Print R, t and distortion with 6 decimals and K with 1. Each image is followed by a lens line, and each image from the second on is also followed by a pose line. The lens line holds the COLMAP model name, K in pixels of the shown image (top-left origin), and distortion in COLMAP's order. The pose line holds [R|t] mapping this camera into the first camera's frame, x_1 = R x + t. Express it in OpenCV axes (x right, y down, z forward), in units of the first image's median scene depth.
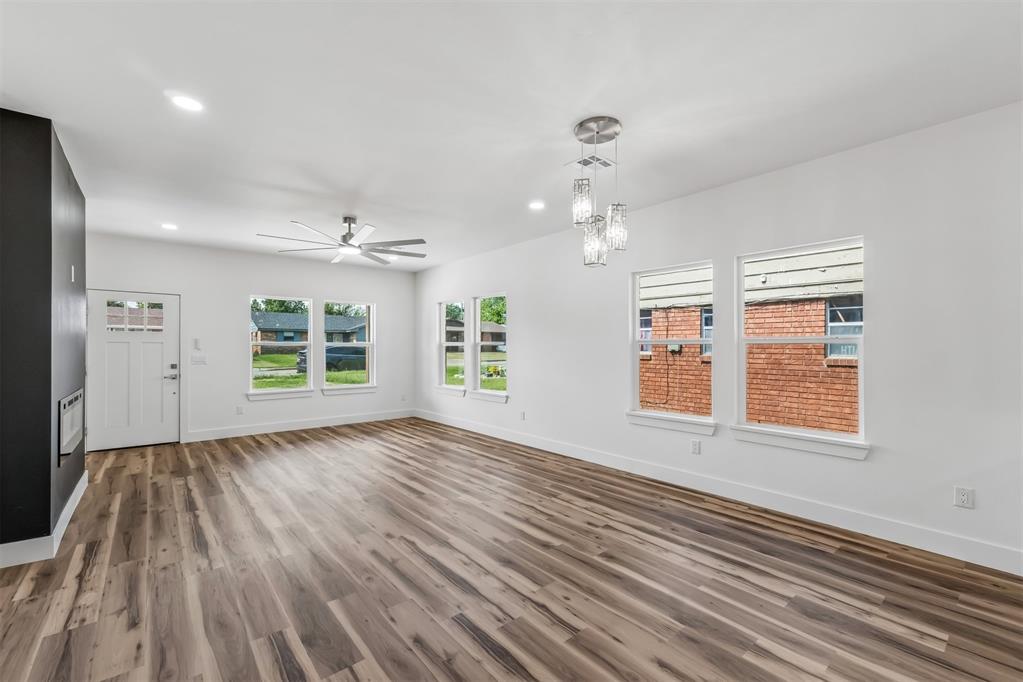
lens RADIAL K [[428.4, 0, 508.1], [0, 428.4, 345.5], [0, 0, 1]] dist [0.002330, 0.000333]
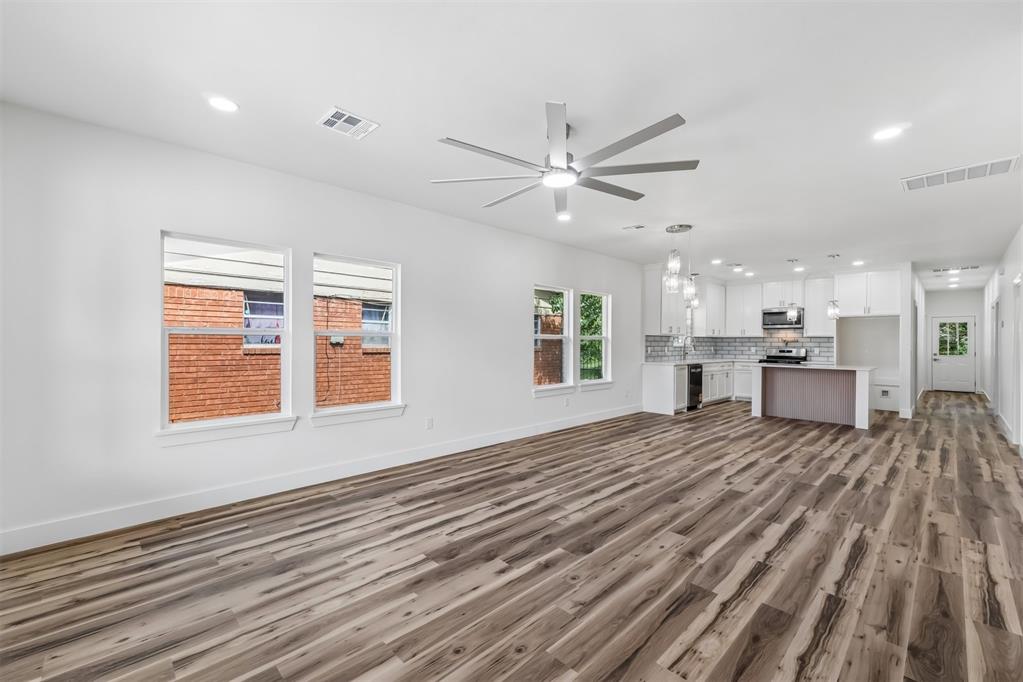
lens RADIAL K [[428.4, 0, 508.1], [0, 428.4, 345.5], [0, 0, 1]] dist [0.002330, 0.000333]
pose [[-0.074226, -0.012750, 0.997160, -1.202796], [-0.009942, 0.999878, 0.012044, 0.005007], [-0.997192, -0.009020, -0.074344, 1.389000]]
